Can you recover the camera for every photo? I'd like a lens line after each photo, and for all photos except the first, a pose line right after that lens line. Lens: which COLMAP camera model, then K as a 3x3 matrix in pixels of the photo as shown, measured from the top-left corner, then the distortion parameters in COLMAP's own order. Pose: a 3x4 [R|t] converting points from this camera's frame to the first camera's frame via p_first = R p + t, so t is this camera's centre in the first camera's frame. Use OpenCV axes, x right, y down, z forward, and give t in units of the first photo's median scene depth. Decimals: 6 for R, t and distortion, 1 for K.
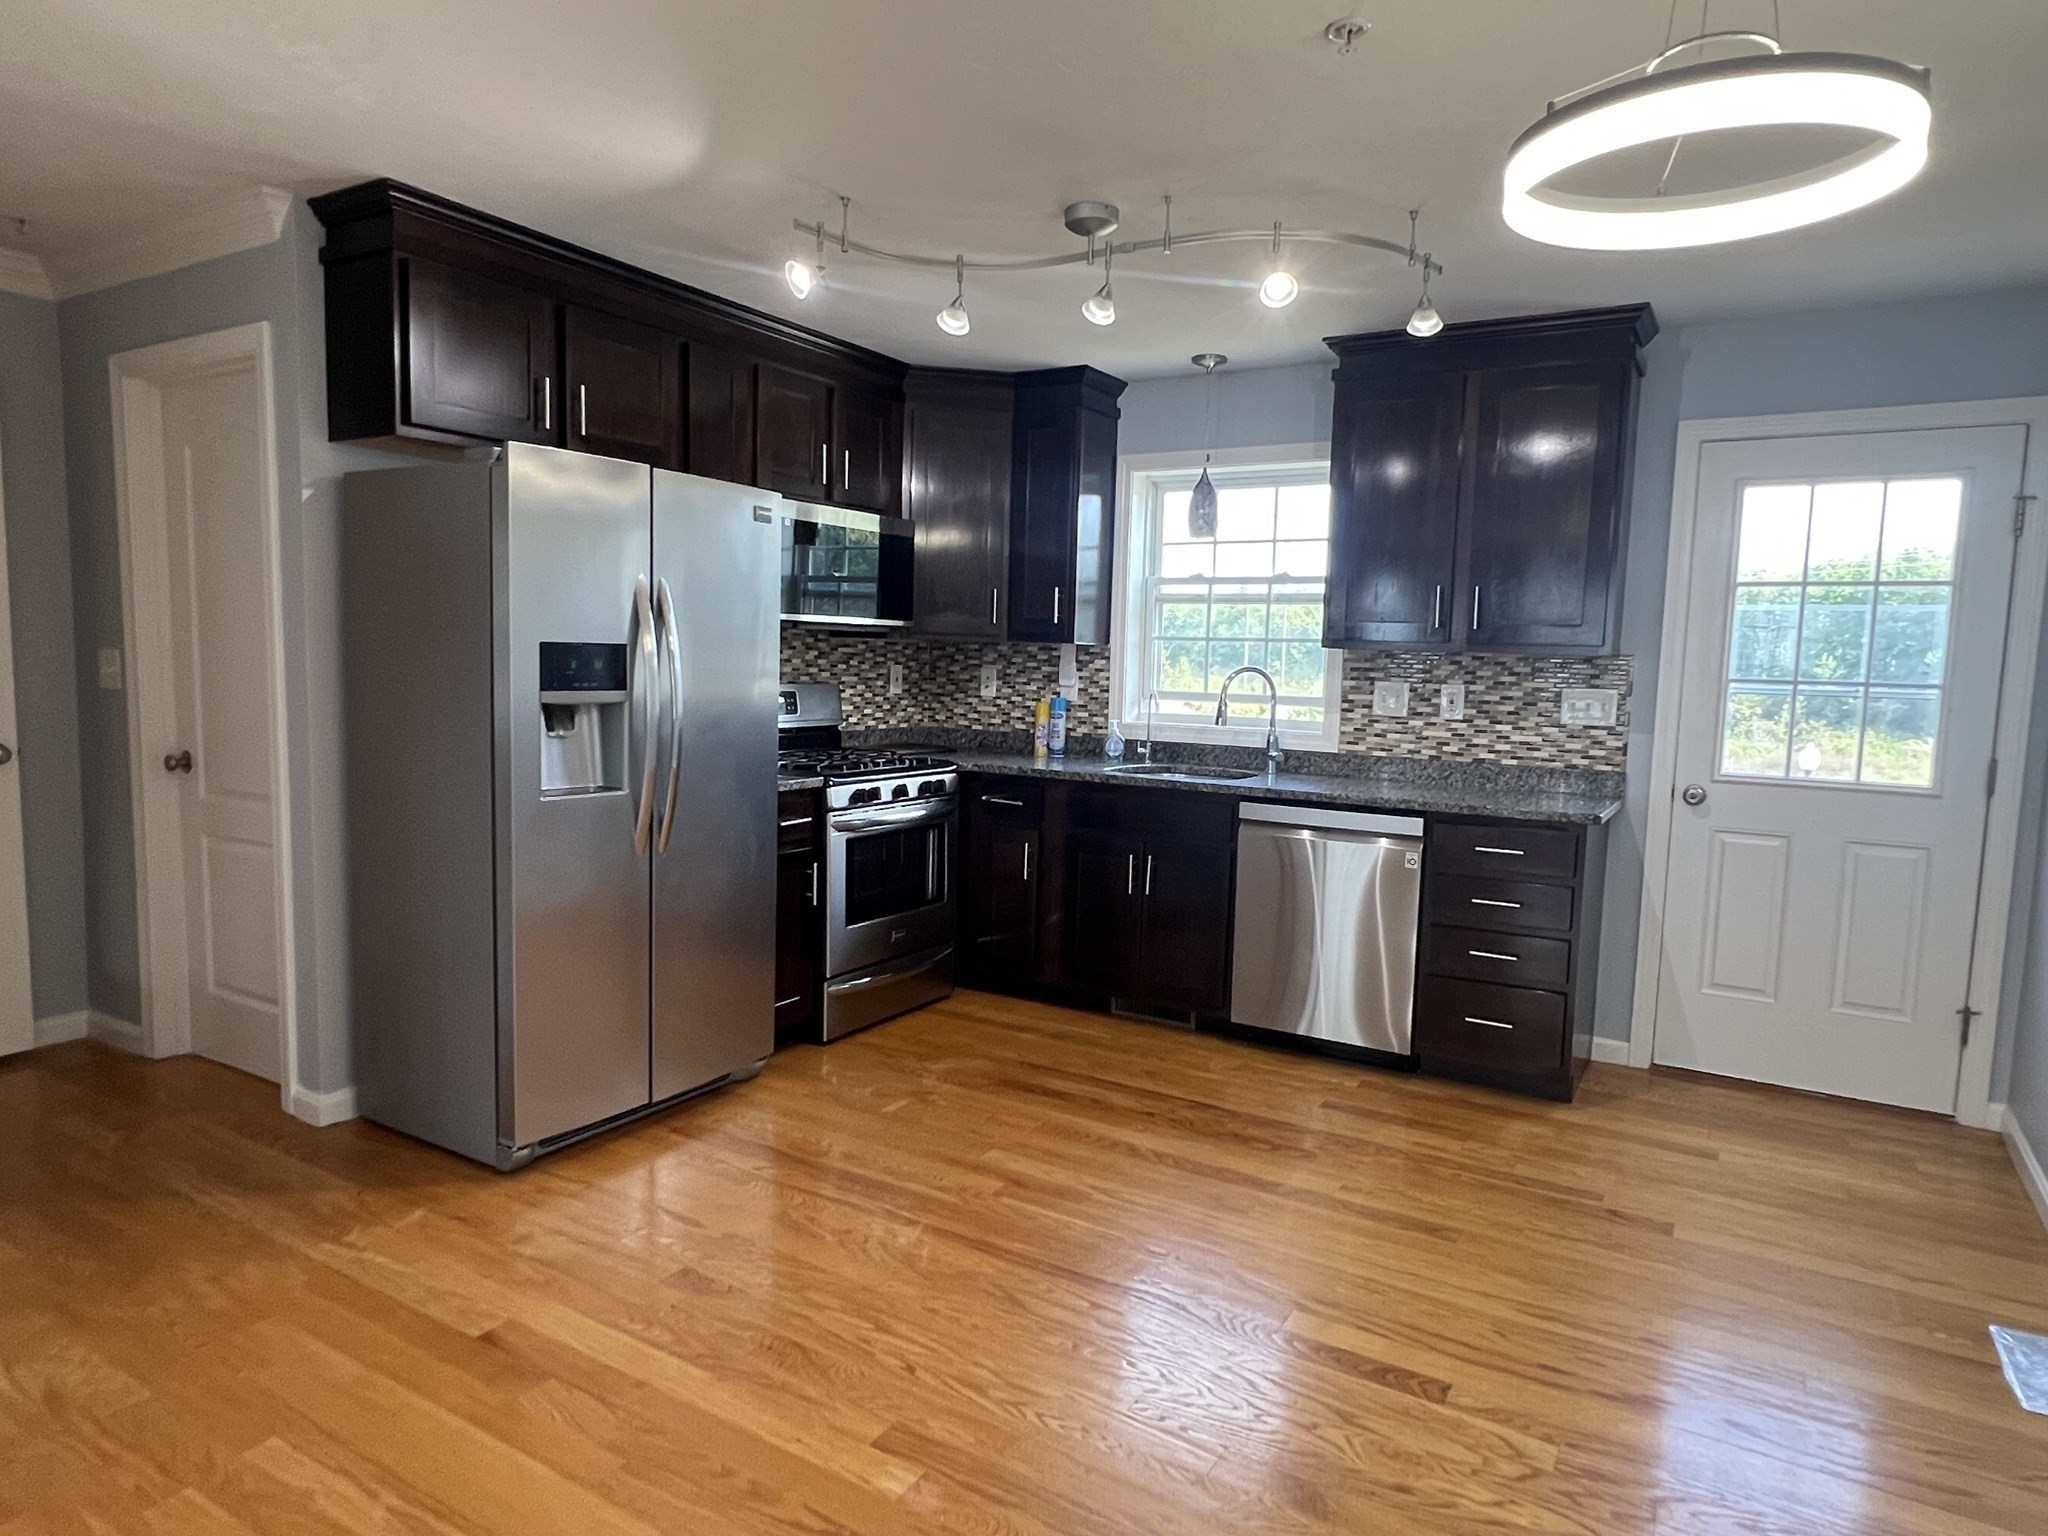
lens RADIAL K [[1234.8, 0, 1021.1], [0, 1234.8, 776.9], [0, 0, 1]] dist [-0.001707, -0.000818]
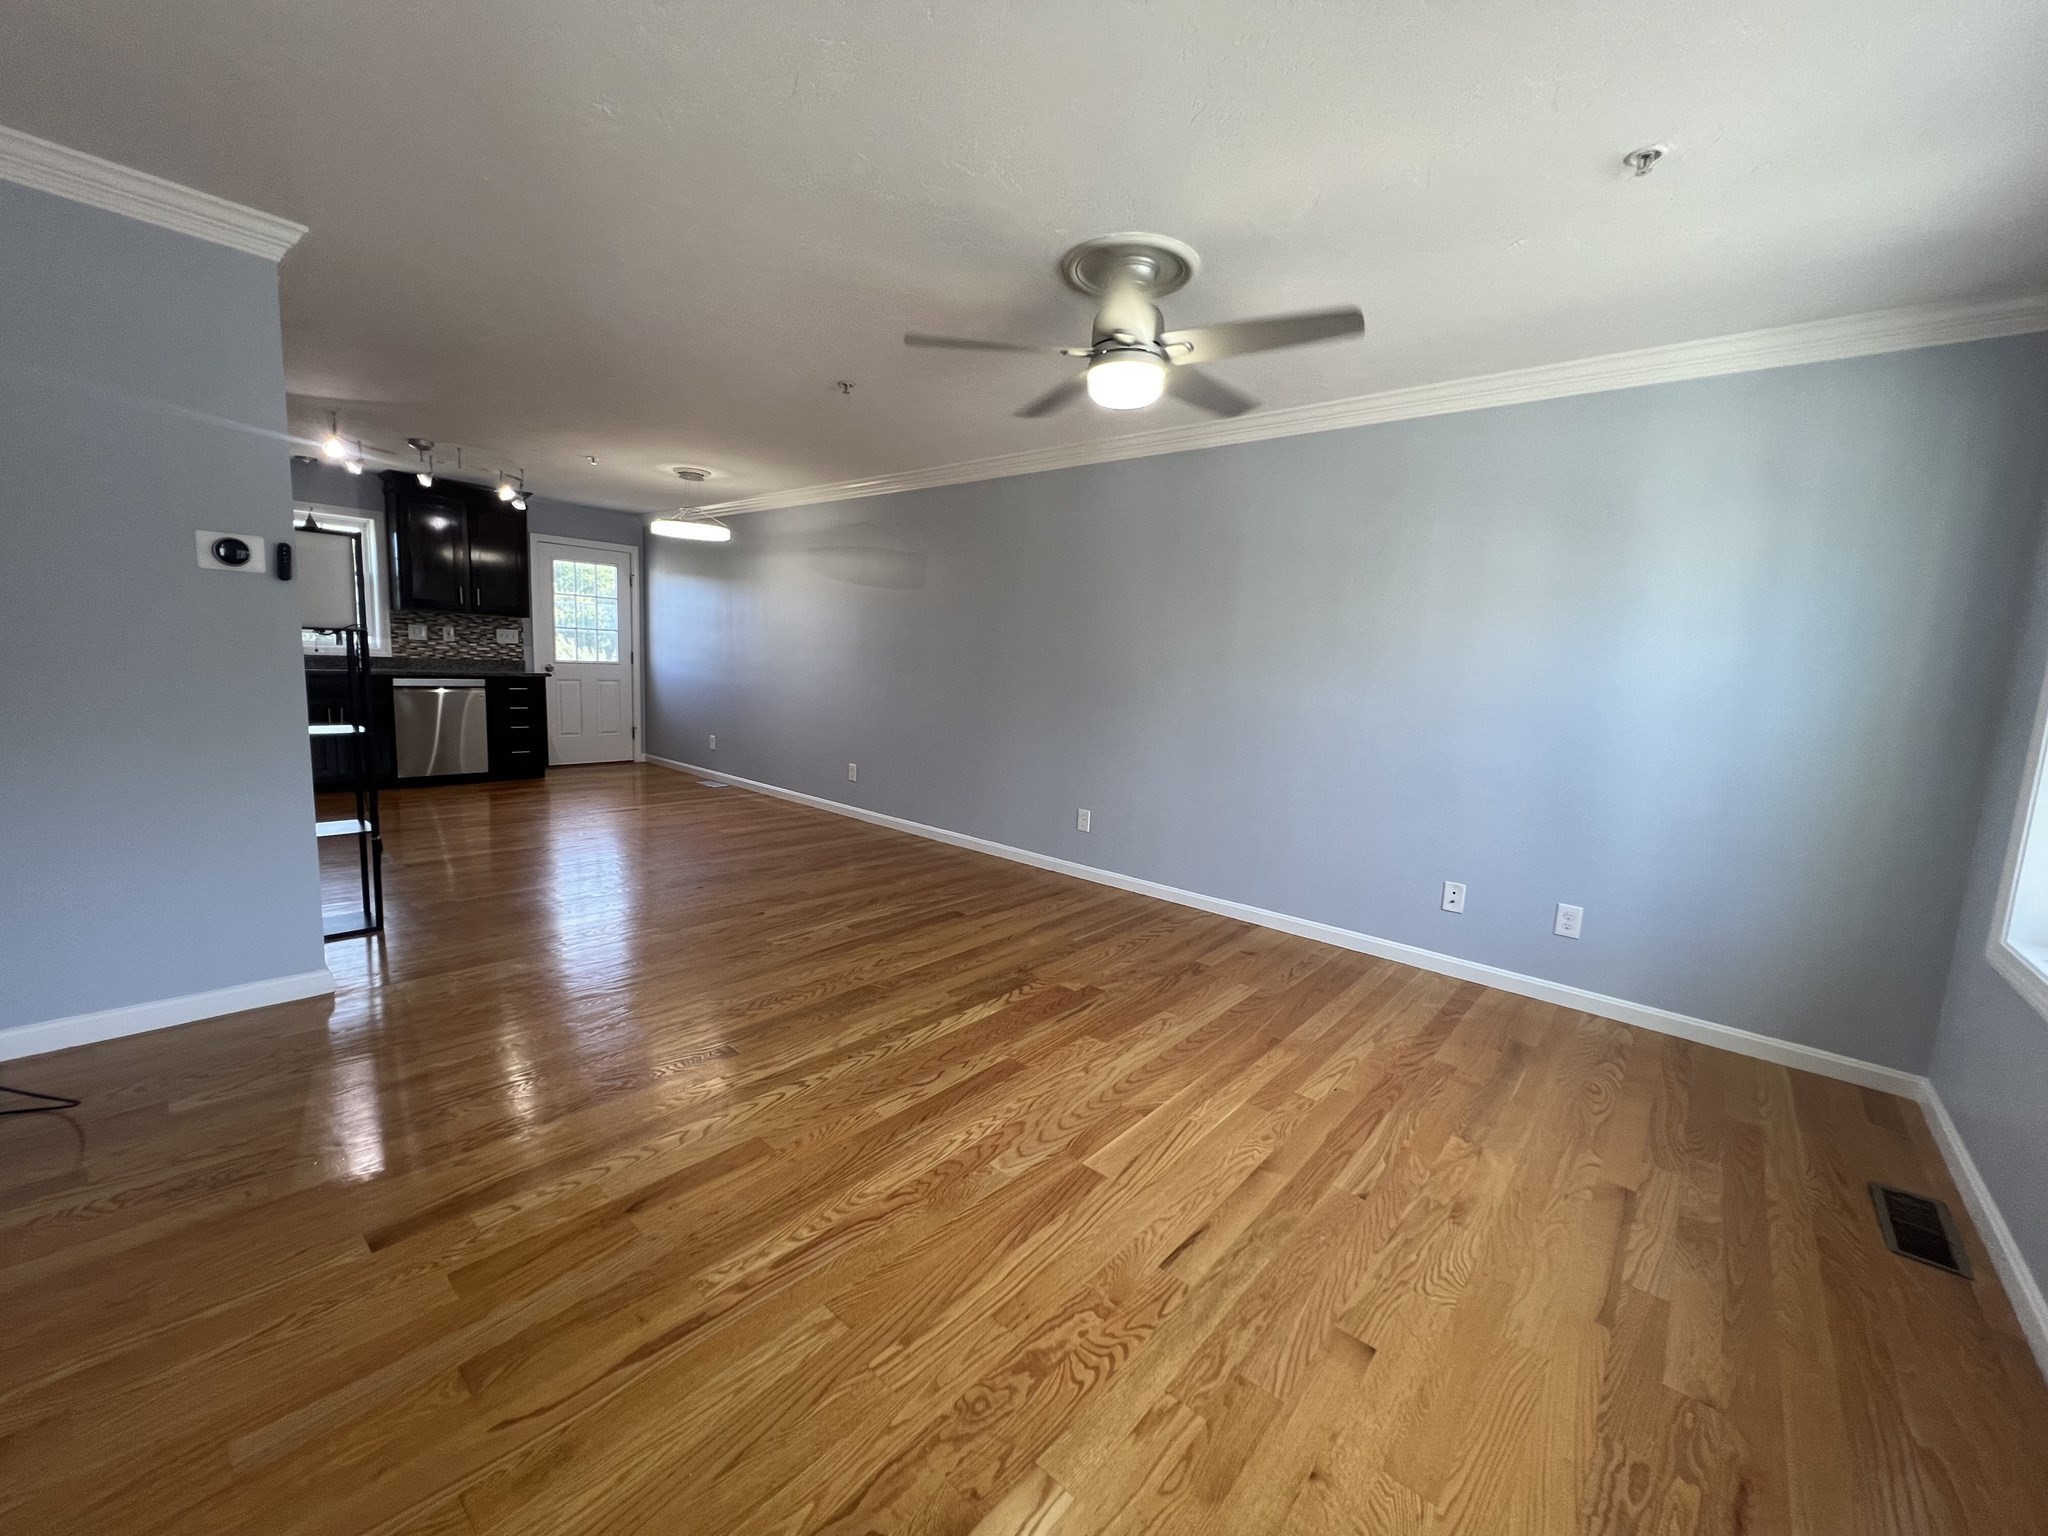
lens RADIAL K [[818.8, 0, 1021.6], [0, 818.8, 769.1], [0, 0, 1]] dist [-0.002321, -0.000105]
pose [[0.162199, -0.153195, 0.974794, -1.099819], [0.053289, 0.987793, 0.146371, 0.025882], [-0.985318, 0.028205, 0.168383, -0.363379]]
